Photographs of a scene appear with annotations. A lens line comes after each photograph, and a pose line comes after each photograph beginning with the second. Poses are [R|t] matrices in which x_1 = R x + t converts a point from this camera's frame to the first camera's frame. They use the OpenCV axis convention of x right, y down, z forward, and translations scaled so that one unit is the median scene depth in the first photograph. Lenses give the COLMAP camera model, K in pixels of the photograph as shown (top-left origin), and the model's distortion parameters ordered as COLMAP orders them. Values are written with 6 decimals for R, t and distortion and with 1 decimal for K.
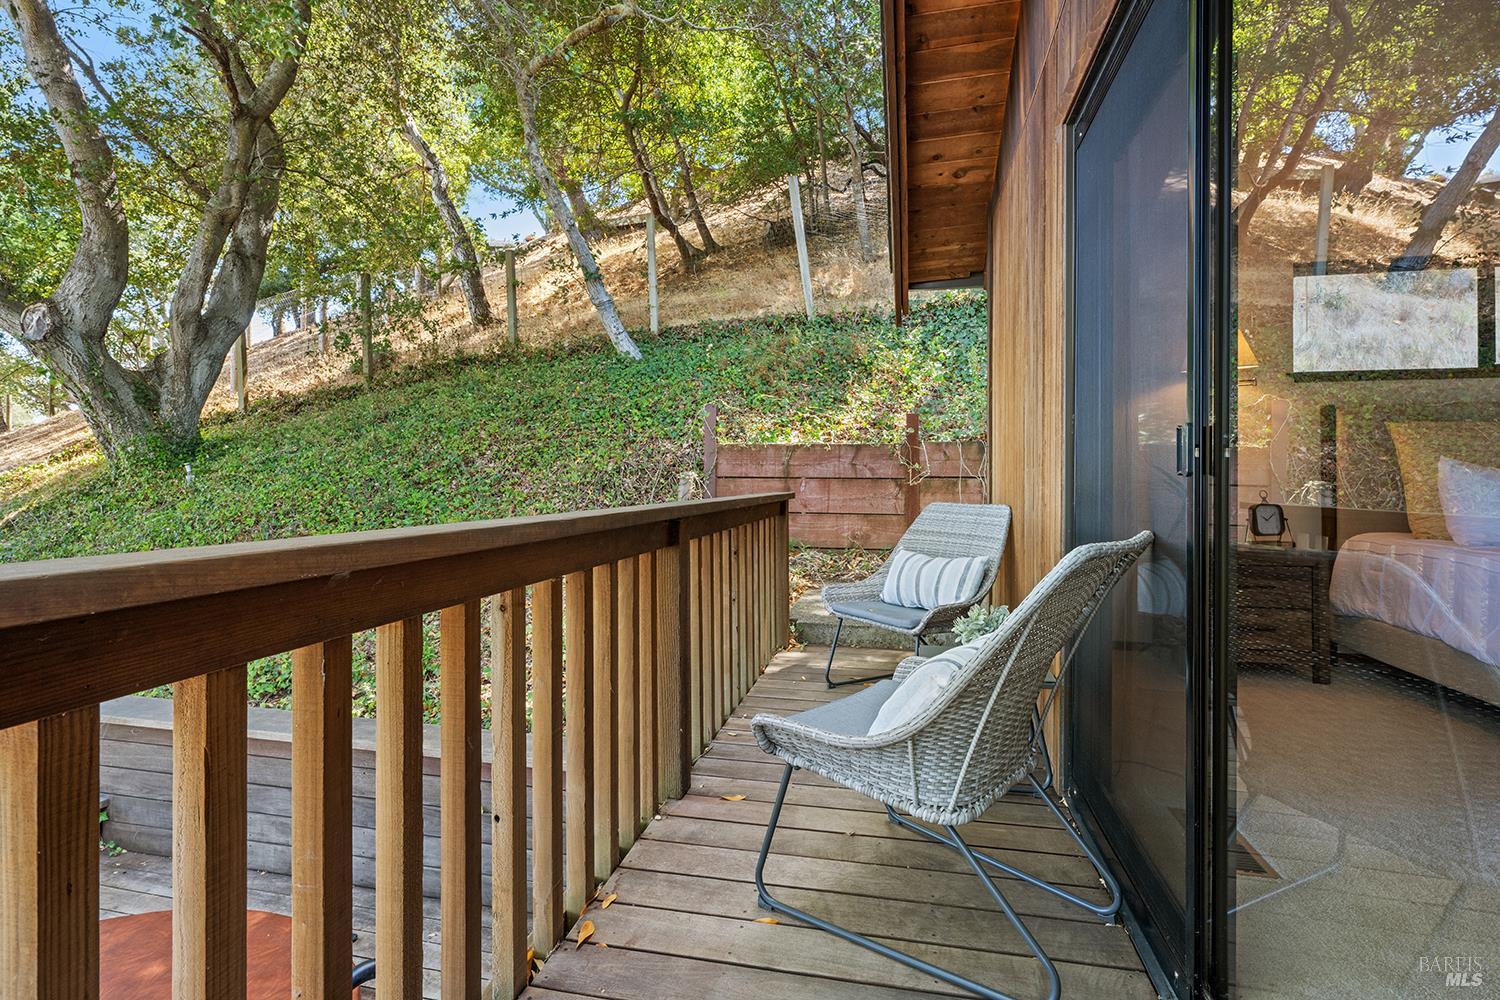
lens RADIAL K [[705.3, 0, 743.9], [0, 705.3, 487.5], [0, 0, 1]] dist [0.003326, 0.000149]
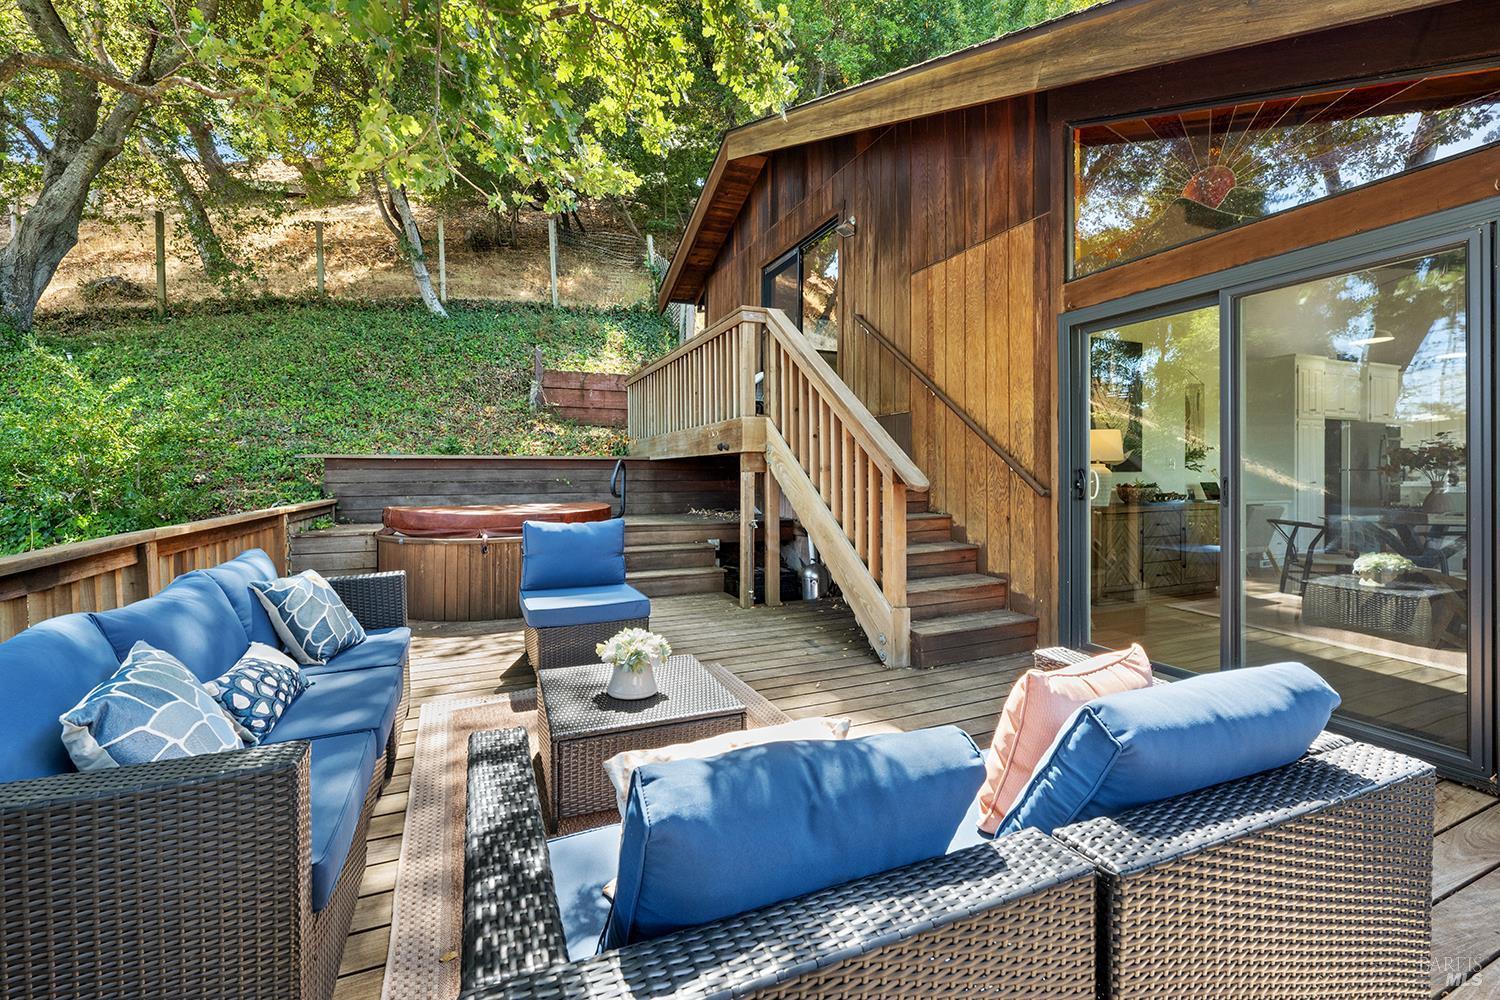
lens RADIAL K [[616.3, 0, 757.3], [0, 616.3, 489.7], [0, 0, 1]] dist [-0.001007, 0.001144]
pose [[0.804186, -0.027597, 0.593736, -0.446584], [0.016348, 0.999571, 0.024318, 0.178329], [-0.594152, -0.009850, 0.804292, -0.495312]]
